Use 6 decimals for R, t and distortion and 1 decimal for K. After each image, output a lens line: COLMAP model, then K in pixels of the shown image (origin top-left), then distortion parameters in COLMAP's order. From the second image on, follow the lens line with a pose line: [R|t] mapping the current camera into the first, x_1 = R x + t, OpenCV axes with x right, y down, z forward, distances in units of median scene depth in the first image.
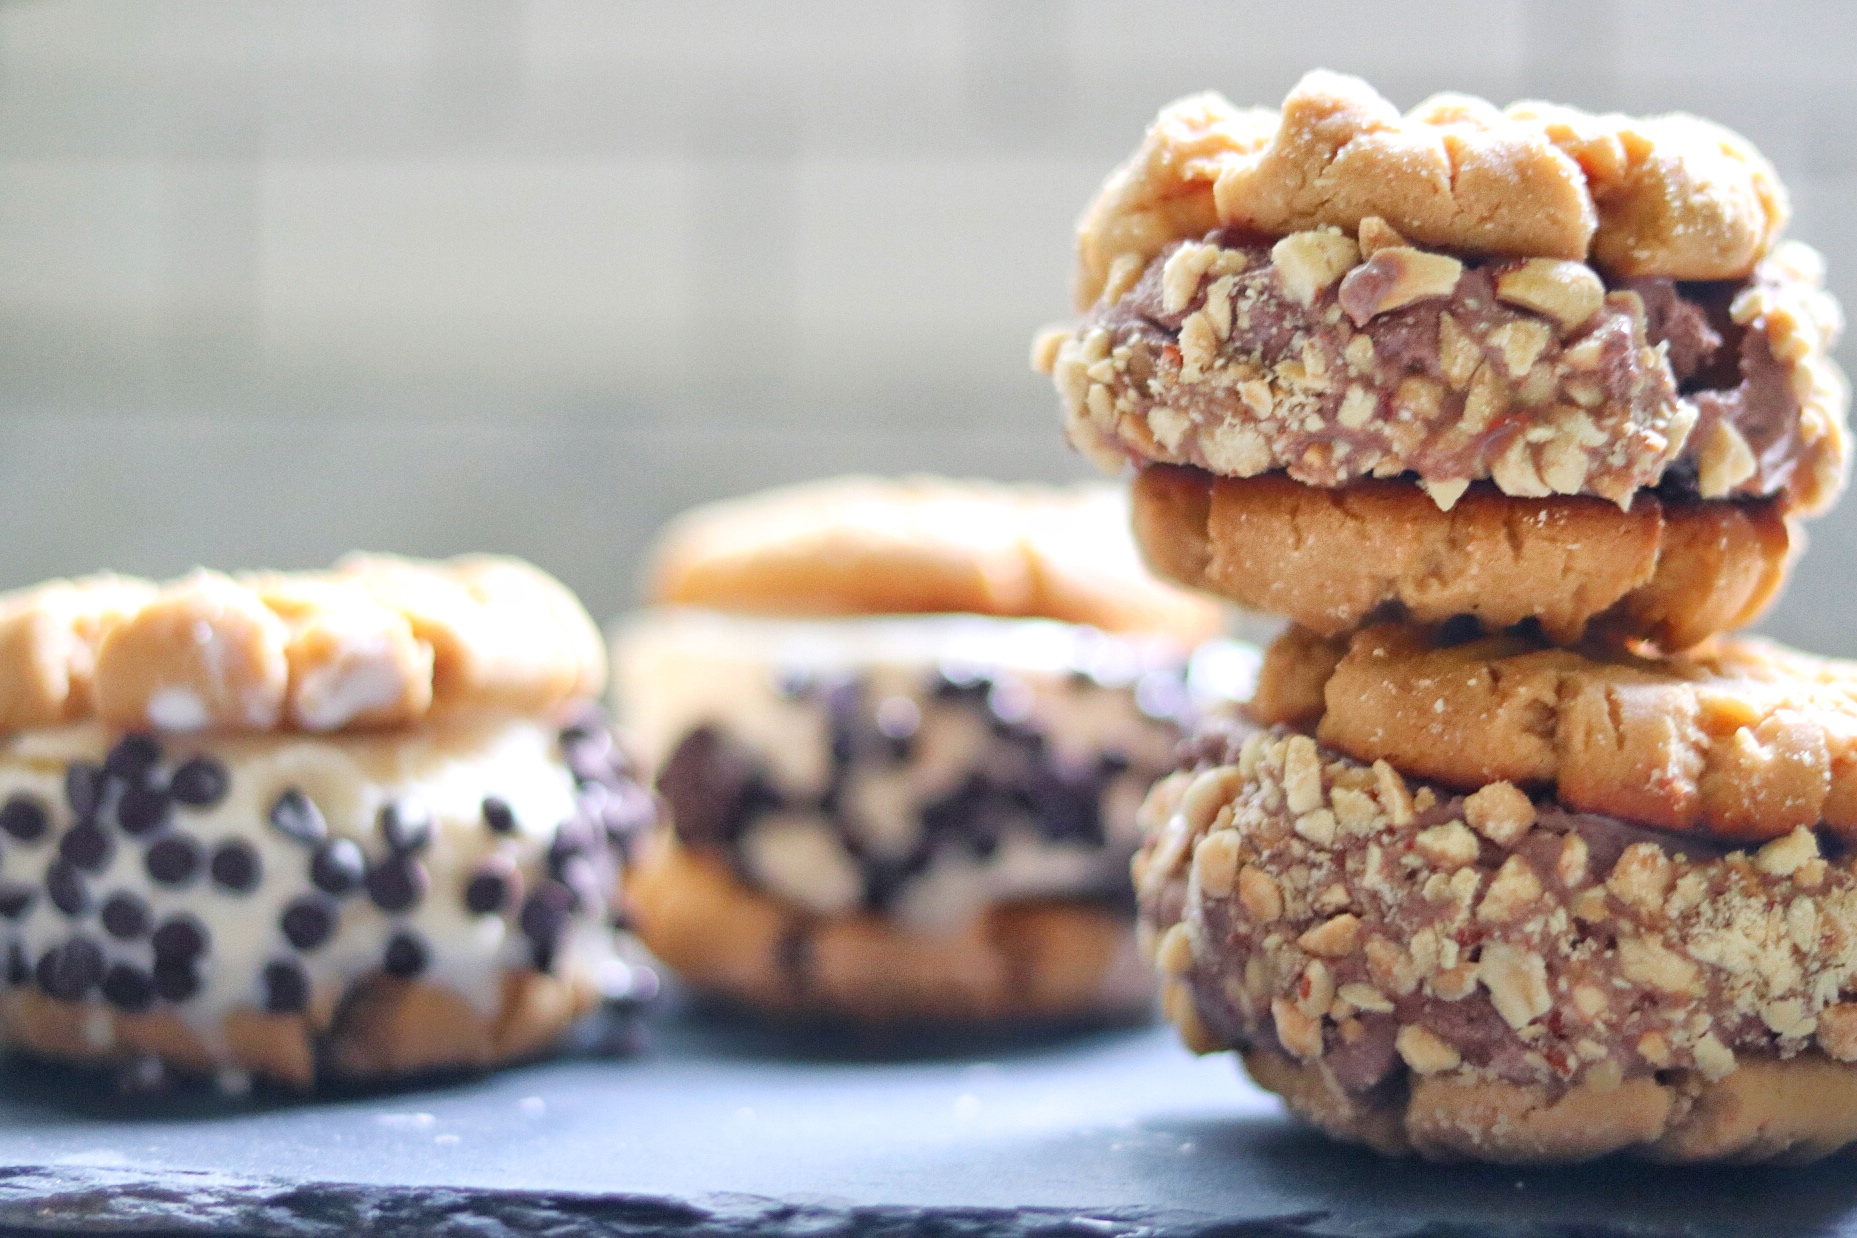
lens RADIAL K [[4427.6, 0, 928.5], [0, 4427.6, 619.0], [0, 0, 1]] dist [-0.274083, 0.227768]
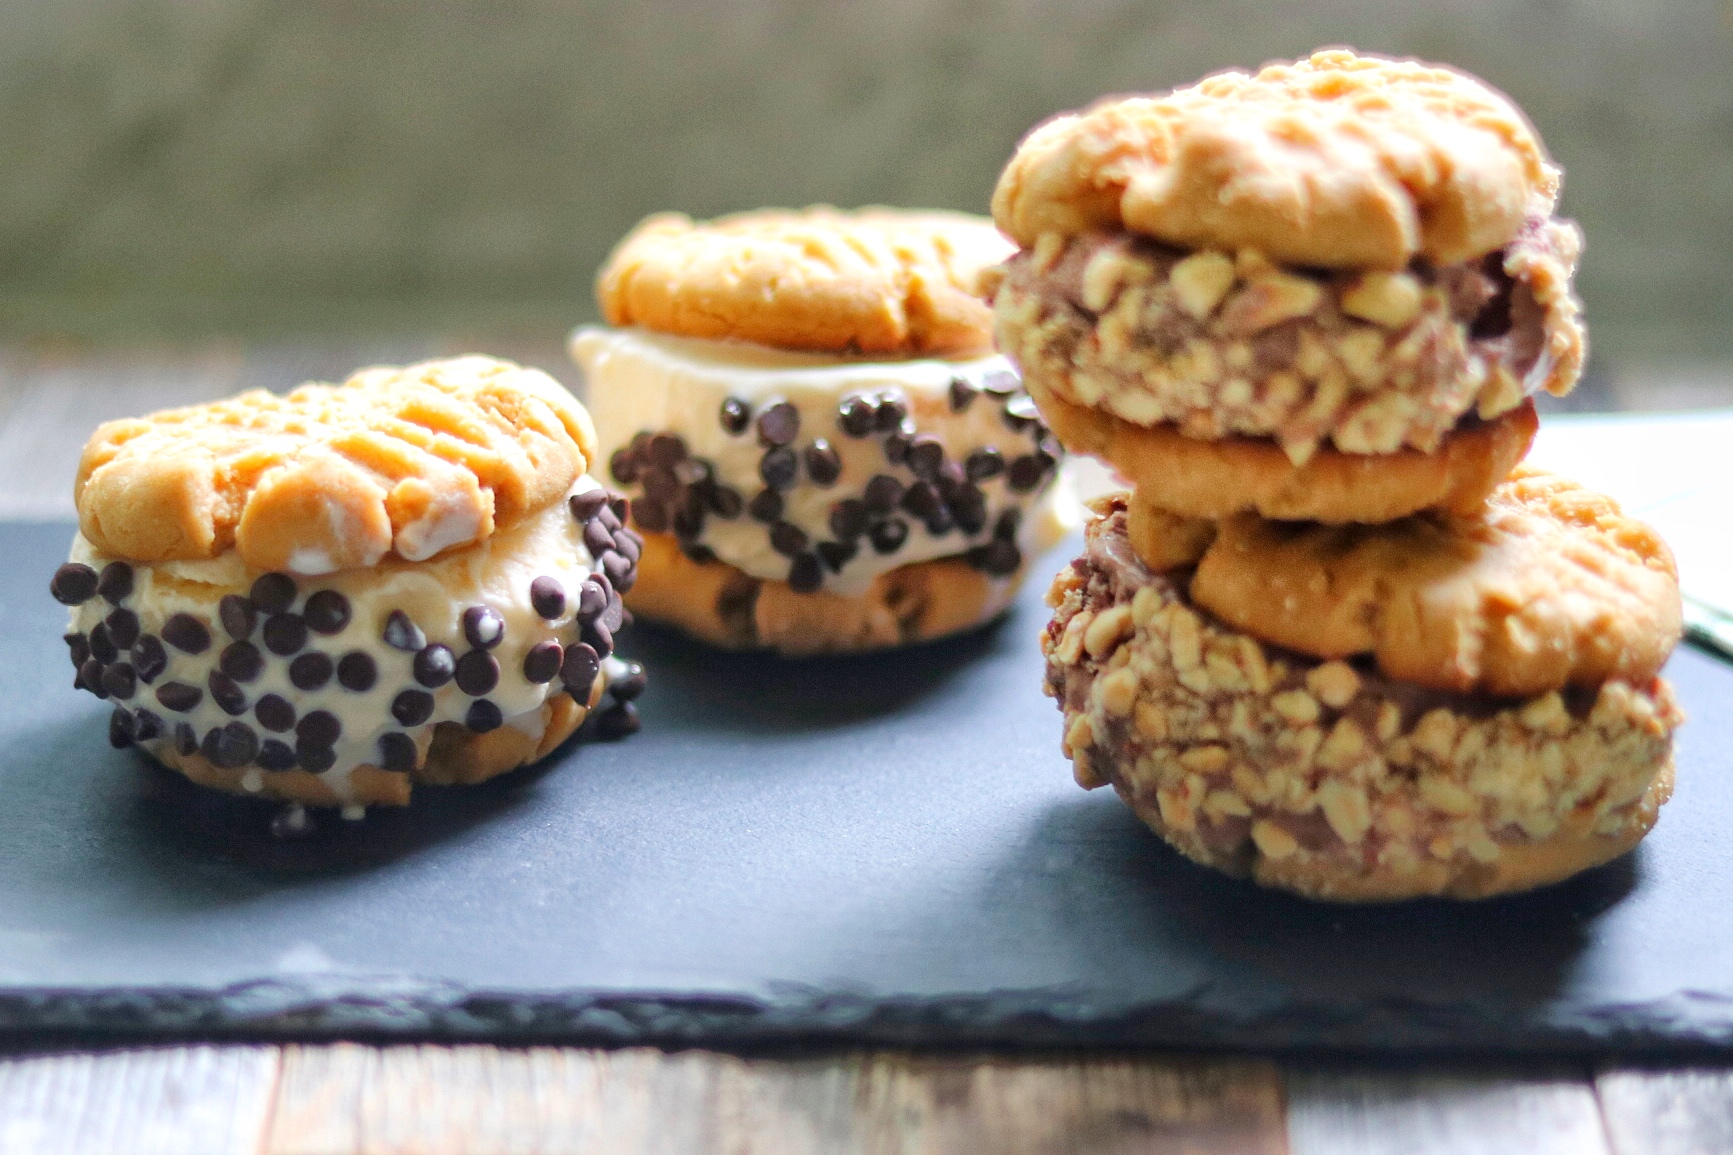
lens RADIAL K [[4131.9, 0, 866.5], [0, 4131.9, 577.5], [0, 0, 1]] dist [-0.274083, 0.227768]
pose [[0.995107, -0.032099, 0.093448, -0.130215], [0.003498, 0.956611, 0.291347, -0.352533], [-0.098746, -0.289595, 0.952042, -0.186821]]
